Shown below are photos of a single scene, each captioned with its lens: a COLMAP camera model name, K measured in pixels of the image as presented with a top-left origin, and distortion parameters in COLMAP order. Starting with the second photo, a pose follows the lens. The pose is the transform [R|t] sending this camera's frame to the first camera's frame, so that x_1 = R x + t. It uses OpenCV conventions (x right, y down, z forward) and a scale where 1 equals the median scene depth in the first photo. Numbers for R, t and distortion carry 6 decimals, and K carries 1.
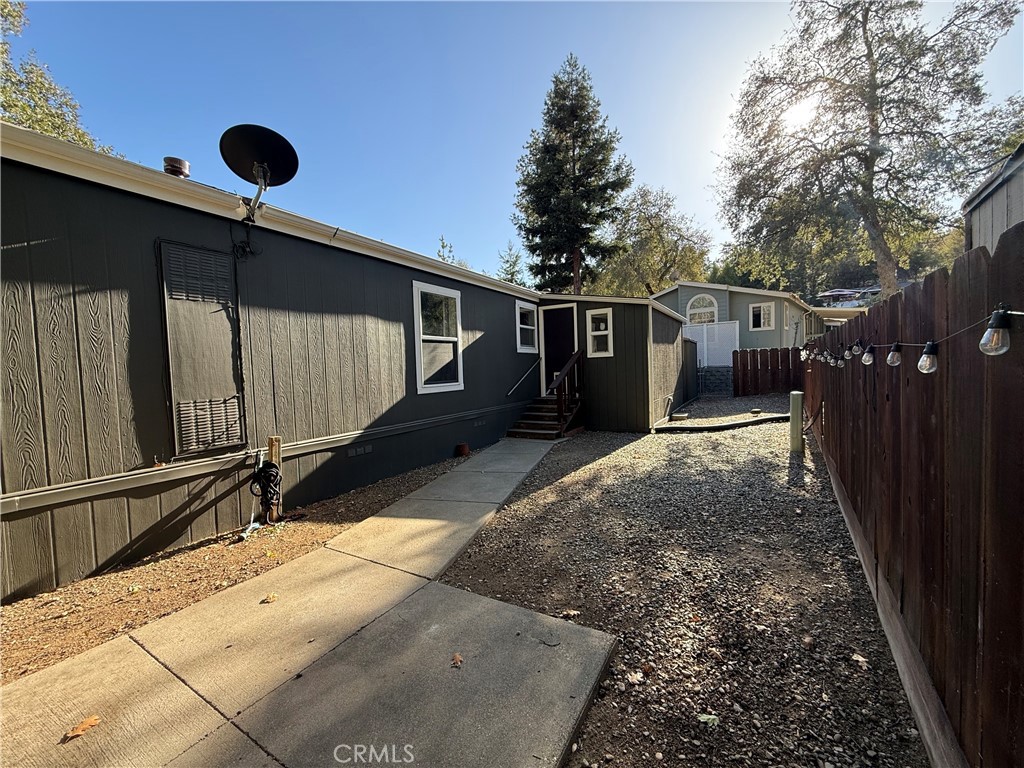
lens RADIAL K [[406.0, 0, 514.2], [0, 406.0, 384.5], [0, 0, 1]] dist [0.000143, 0.000506]
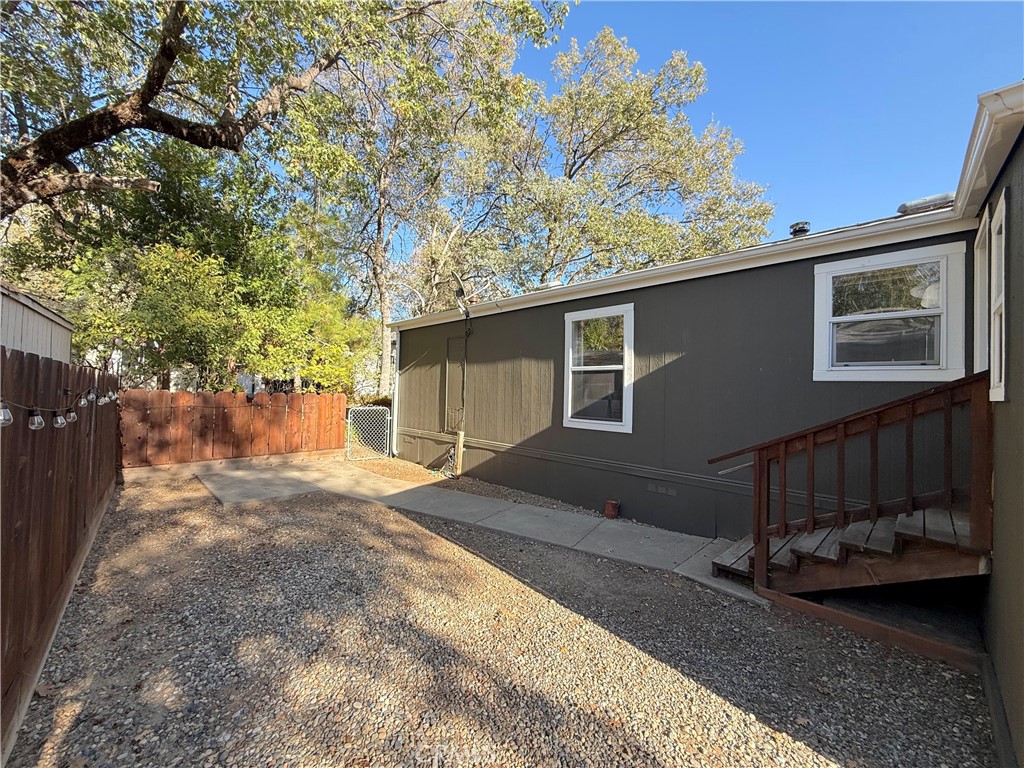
lens RADIAL K [[406.0, 0, 514.2], [0, 406.0, 384.5], [0, 0, 1]] dist [0.000143, 0.000506]
pose [[-0.249707, 0.016892, -0.968174, 0.819695], [-0.051539, 0.998199, 0.030708, -0.112656], [0.966949, 0.057567, -0.248386, 1.225325]]
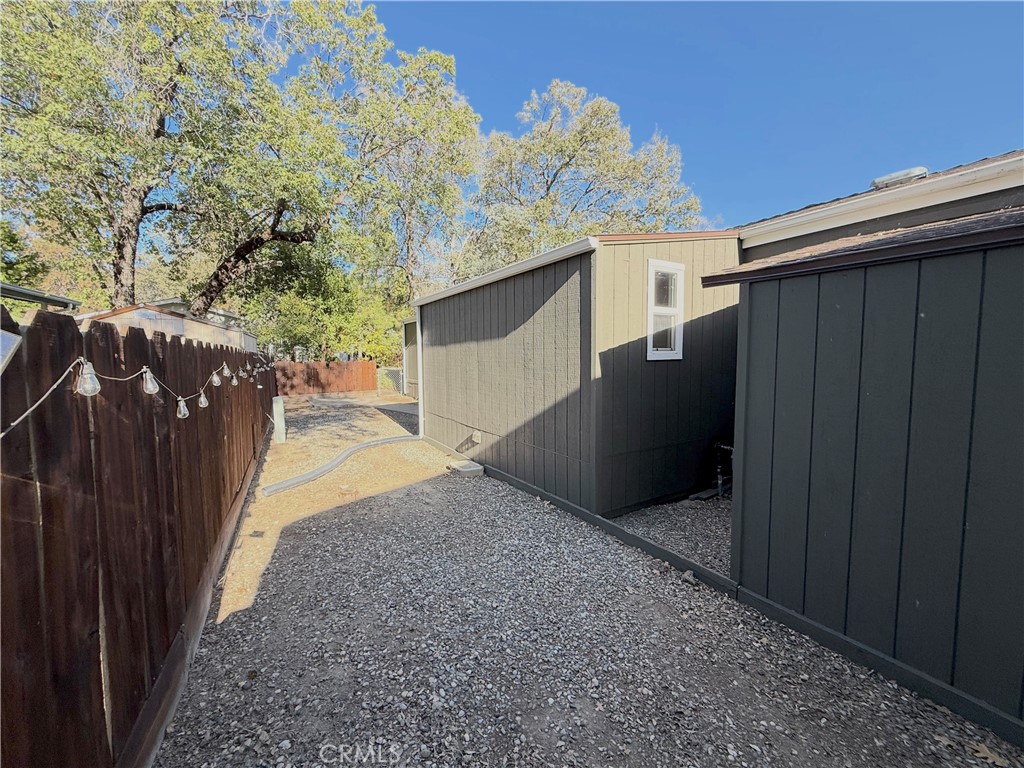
lens RADIAL K [[406.0, 0, 514.2], [0, 406.0, 384.5], [0, 0, 1]] dist [0.000143, 0.000506]
pose [[-0.457757, 0.112166, -0.881974, 1.789322], [-0.014913, 0.990902, 0.133758, -0.267289], [0.888952, 0.074381, -0.451919, 2.719399]]
